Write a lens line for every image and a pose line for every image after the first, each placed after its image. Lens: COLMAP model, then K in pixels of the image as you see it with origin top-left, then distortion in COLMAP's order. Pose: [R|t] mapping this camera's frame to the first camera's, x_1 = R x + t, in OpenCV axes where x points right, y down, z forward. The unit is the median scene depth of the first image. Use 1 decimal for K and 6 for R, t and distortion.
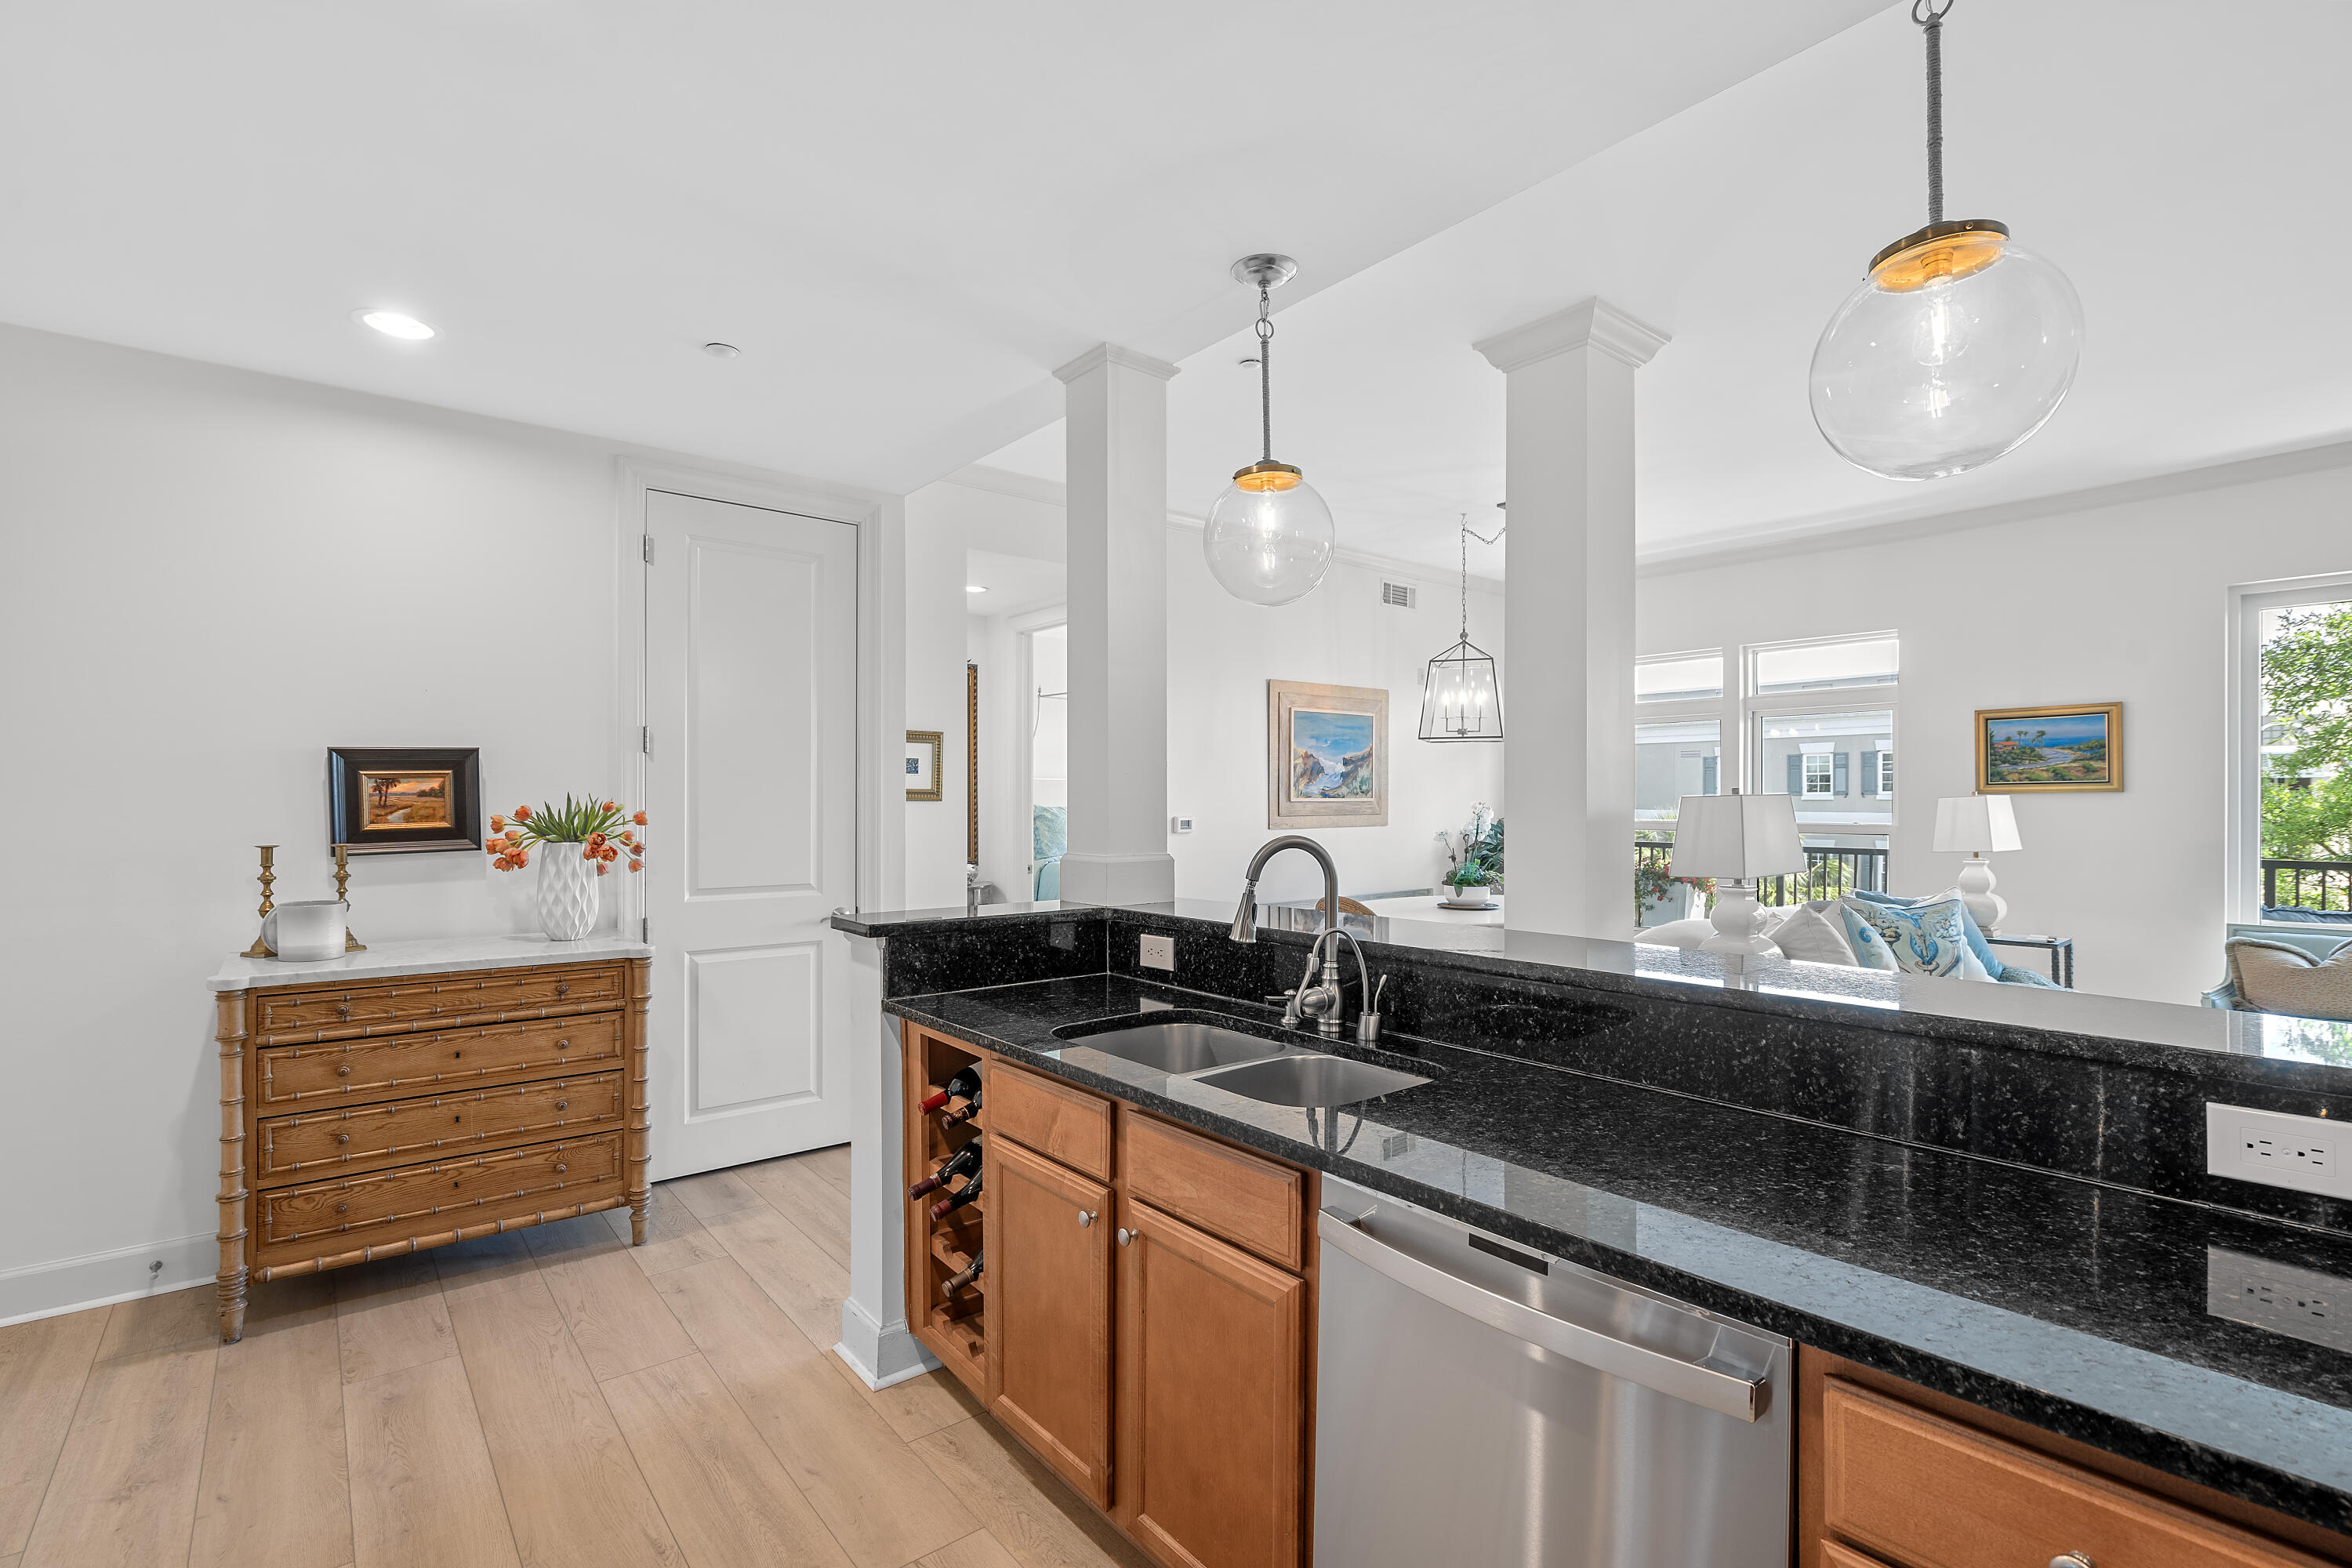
lens RADIAL K [[1072.2, 0, 1175.9], [0, 1072.2, 799.8], [0, 0, 1]] dist [-0.004370, 0.001160]
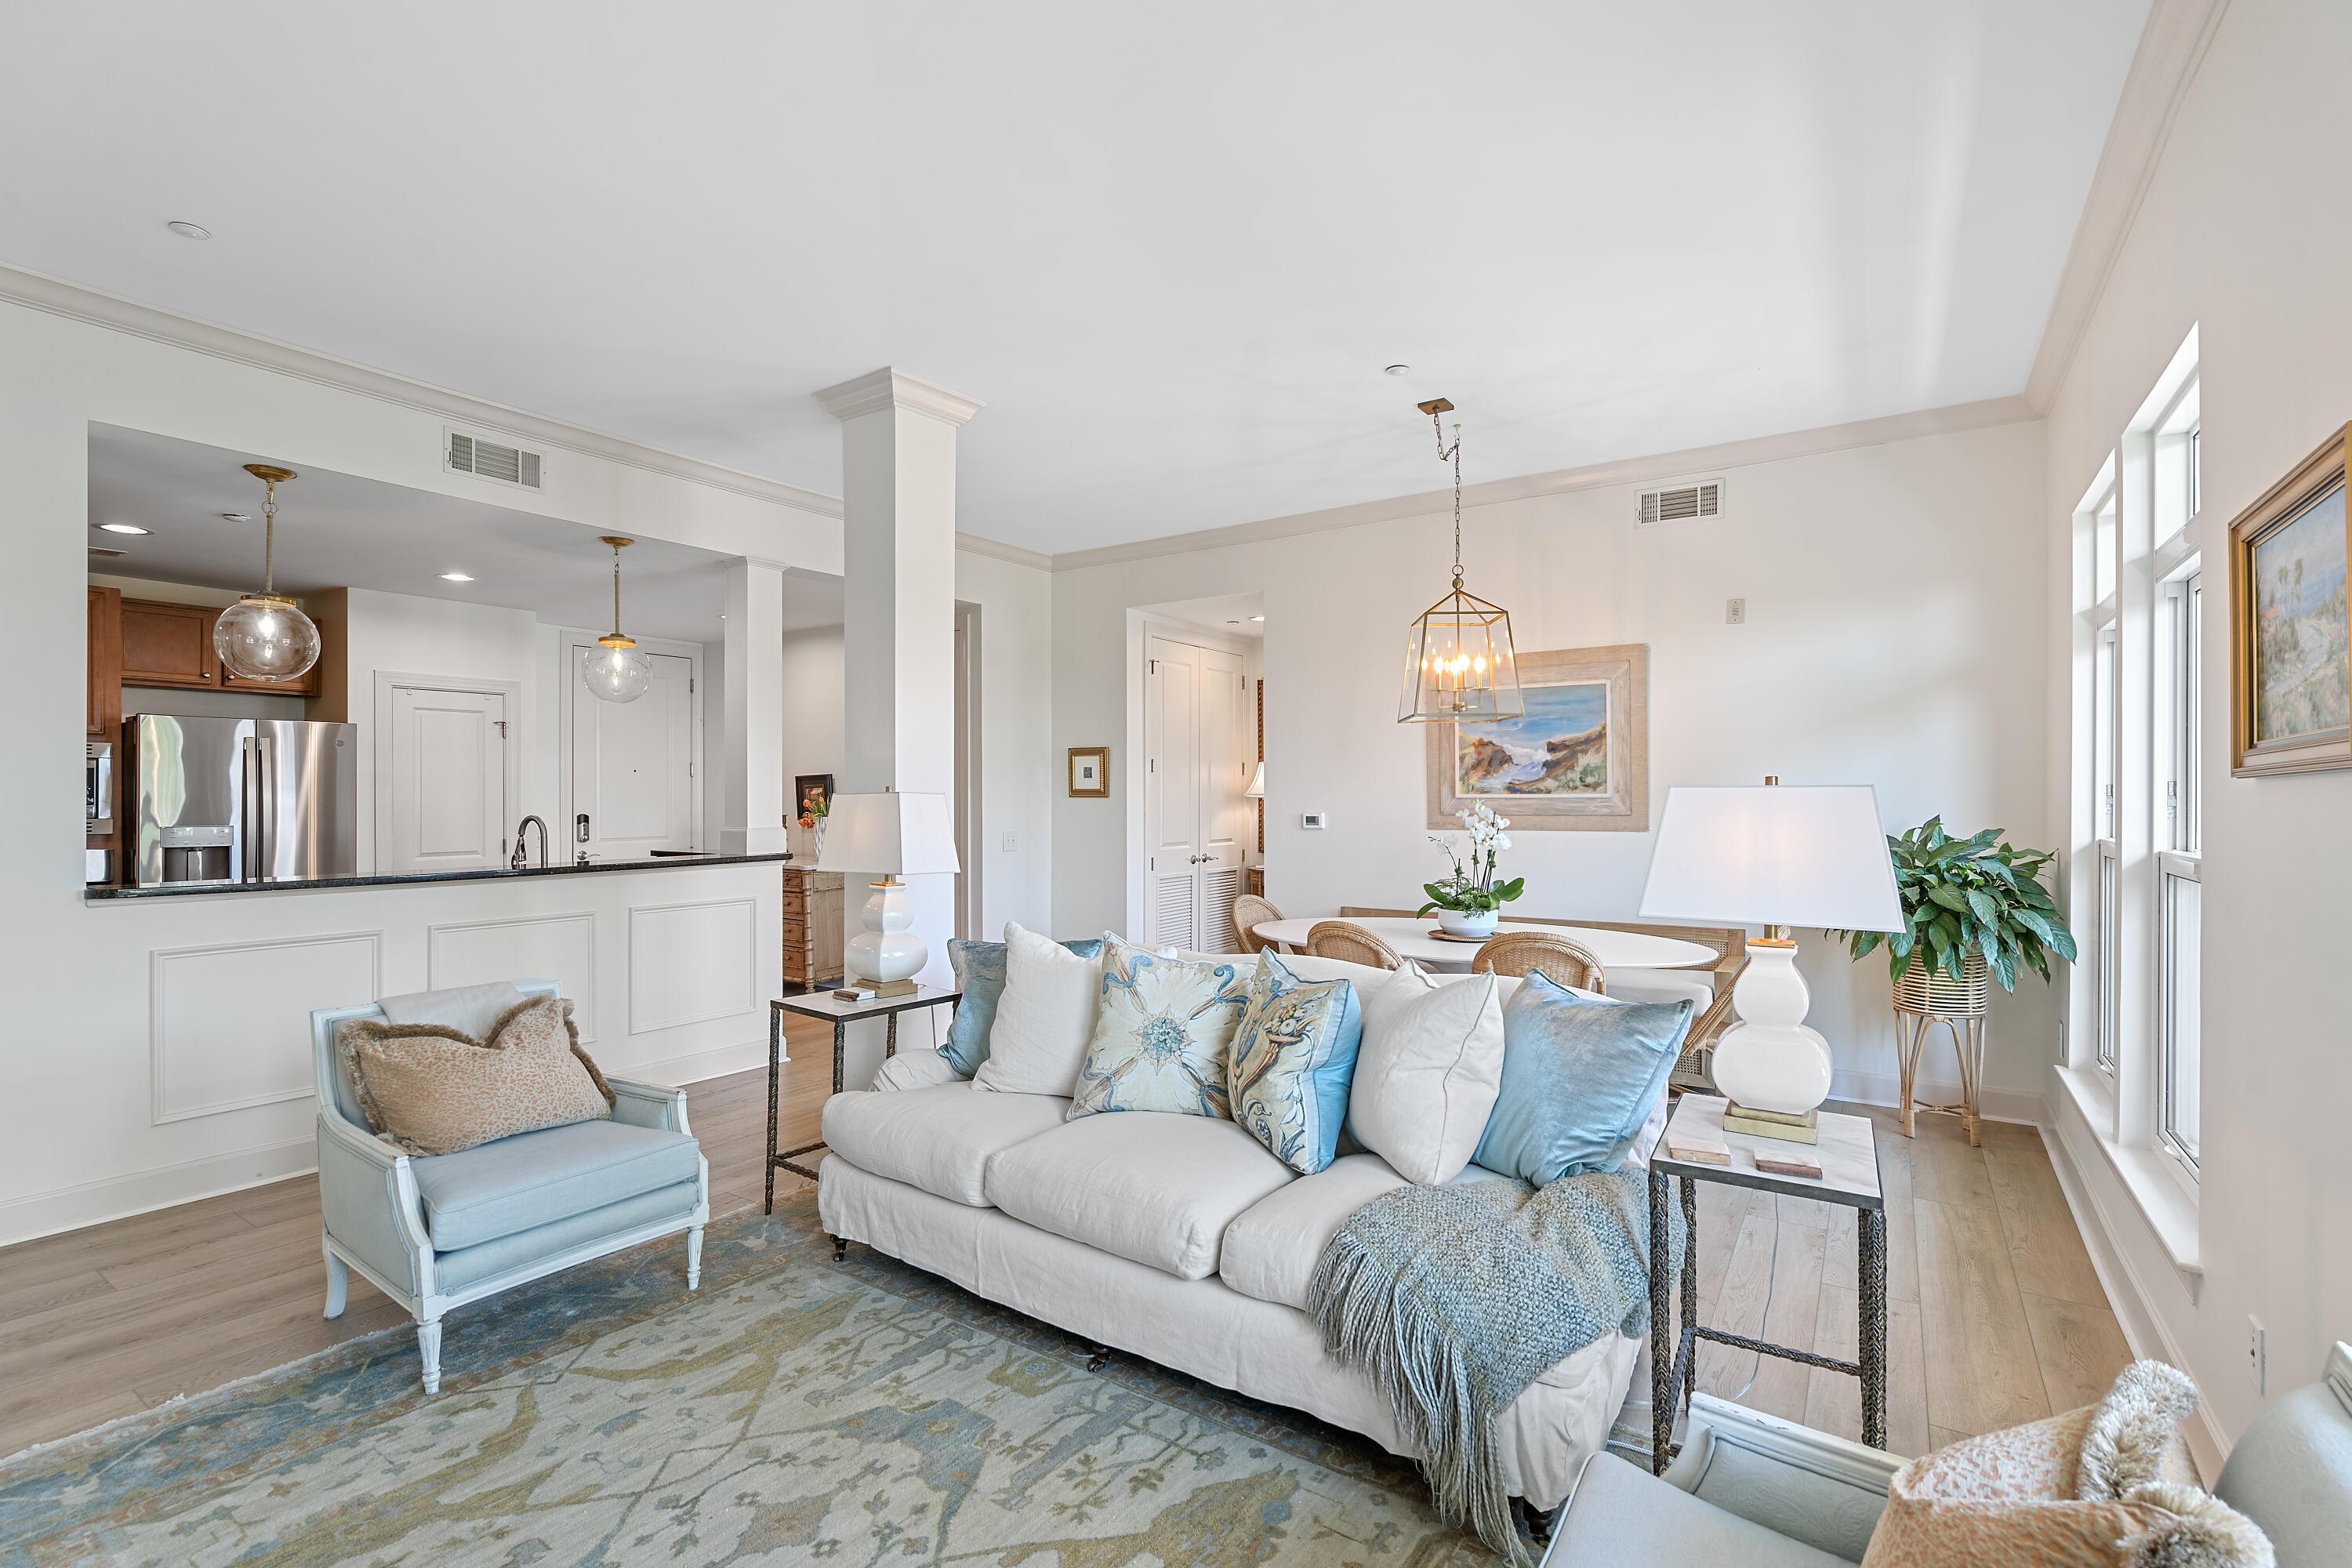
lens RADIAL K [[1072.2, 0, 1170.8], [0, 1072.2, 782.4], [0, 0, 1]] dist [-0.004370, 0.001160]
pose [[0.279011, -0.014016, -0.960186, 1.067345], [0.002841, 0.999901, -0.013771, 0.000332], [0.960284, 0.001114, 0.279024, 0.660149]]
